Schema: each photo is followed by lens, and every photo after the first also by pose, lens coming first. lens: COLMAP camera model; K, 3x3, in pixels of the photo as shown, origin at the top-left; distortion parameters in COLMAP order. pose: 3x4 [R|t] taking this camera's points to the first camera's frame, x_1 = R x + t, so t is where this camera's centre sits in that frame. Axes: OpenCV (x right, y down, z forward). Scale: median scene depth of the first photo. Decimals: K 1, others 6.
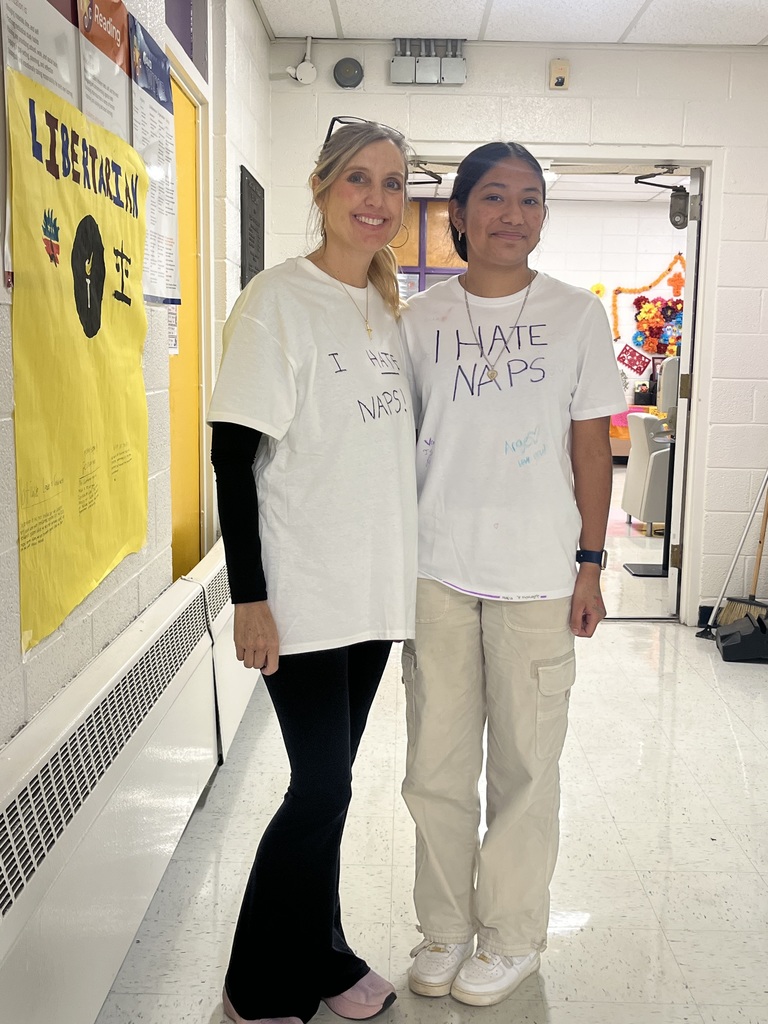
lens RADIAL K [[1144.3, 0, 391.3], [0, 1144.3, 516.3], [0, 0, 1]] dist [0.042628, 0.000000]
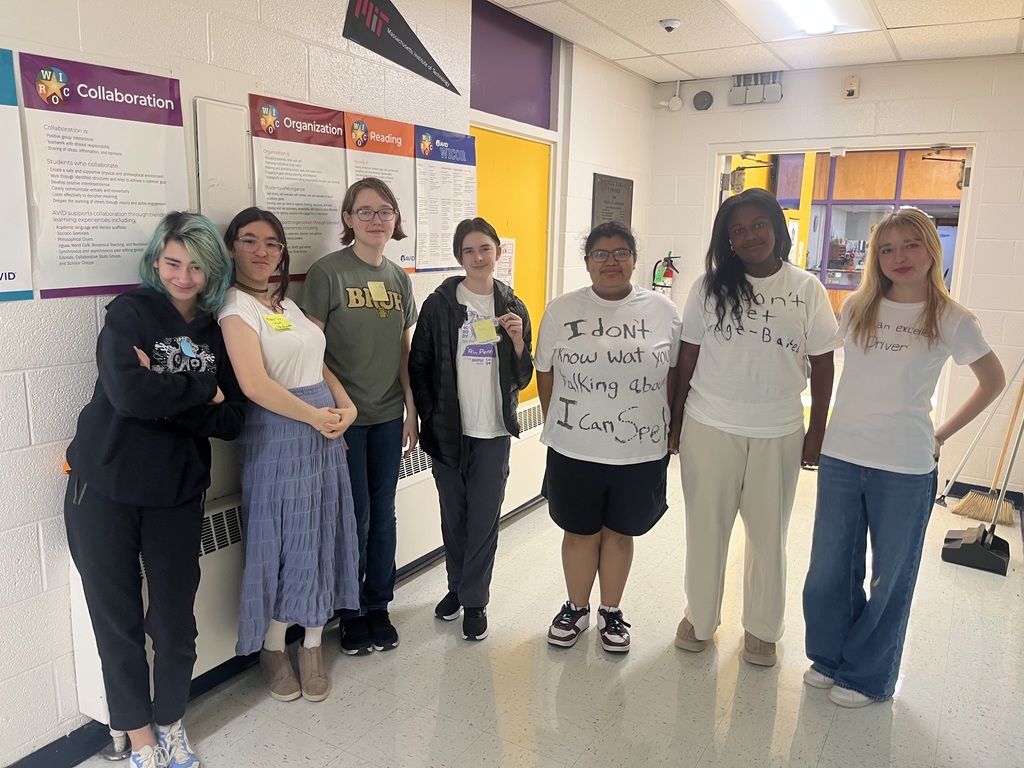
lens RADIAL K [[761.2, 0, 512.4], [0, 761.2, 382.7], [0, 0, 1]] dist [0.019618, -0.001273]
pose [[0.861896, 0.095722, -0.497968, 0.290386], [-0.079577, 0.995386, 0.053604, -0.044315], [0.500802, -0.006575, 0.865537, -0.015019]]
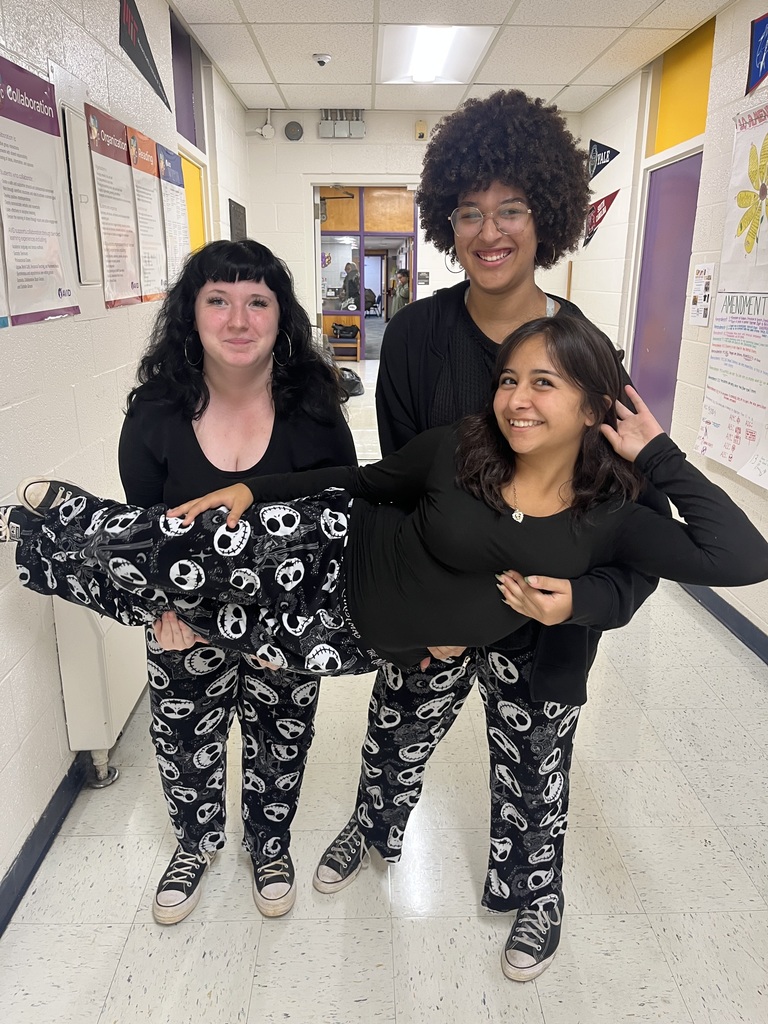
lens RADIAL K [[761.2, 0, 383.8], [0, 761.2, 512.0], [0, 0, 1]] dist [0.019618, -0.001273]
pose [[0.999310, -0.024262, 0.028111, 0.047977], [0.019608, 0.987661, 0.155372, -0.012732], [-0.031534, -0.154714, 0.987456, -0.174675]]
